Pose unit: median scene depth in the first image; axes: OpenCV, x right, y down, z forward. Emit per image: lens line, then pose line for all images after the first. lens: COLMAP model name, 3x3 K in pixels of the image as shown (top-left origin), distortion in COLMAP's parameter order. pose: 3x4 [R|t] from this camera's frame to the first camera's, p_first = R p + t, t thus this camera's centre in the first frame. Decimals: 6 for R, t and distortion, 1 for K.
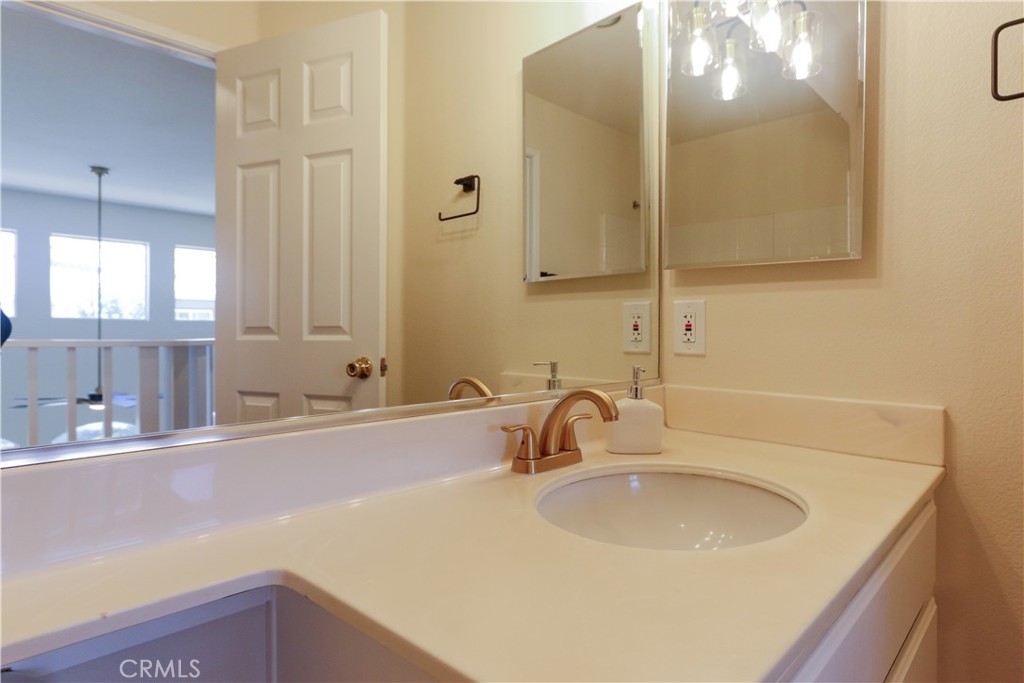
lens RADIAL K [[587.2, 0, 510.2], [0, 587.2, 318.2], [0, 0, 1]] dist [-0.021811, -0.000013]
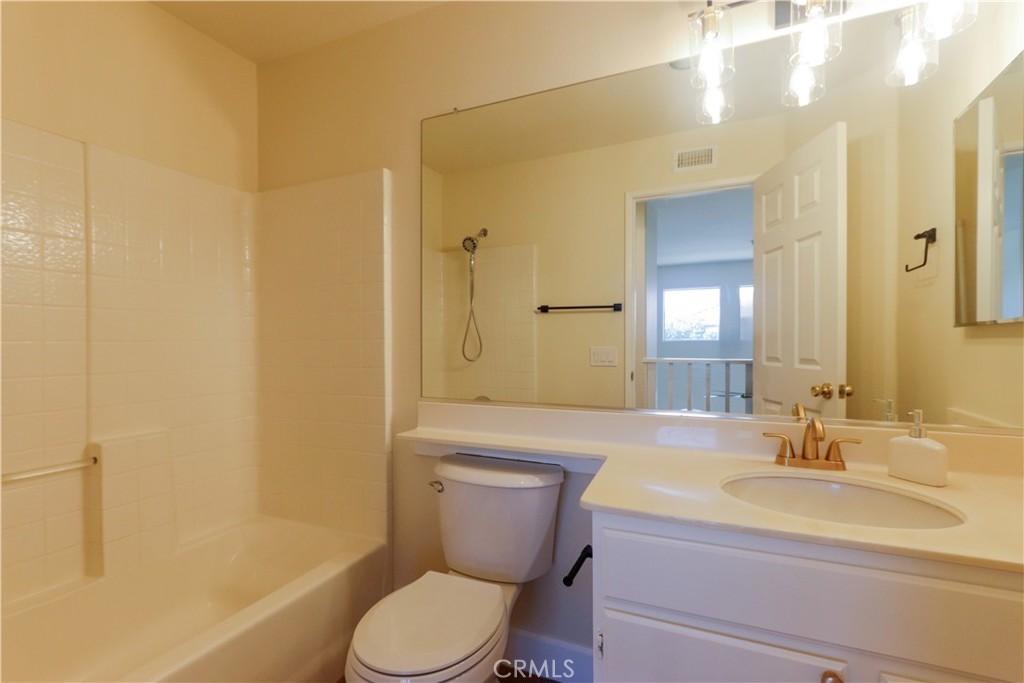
lens RADIAL K [[476.0, 0, 512.0], [0, 476.0, 341.5], [0, 0, 1]] dist [0.001842, 0.001061]
pose [[0.347643, 0.001719, -0.937626, 0.514525], [0.017643, 0.999809, 0.008374, -0.050568], [0.937461, -0.019454, 0.347546, -0.073162]]
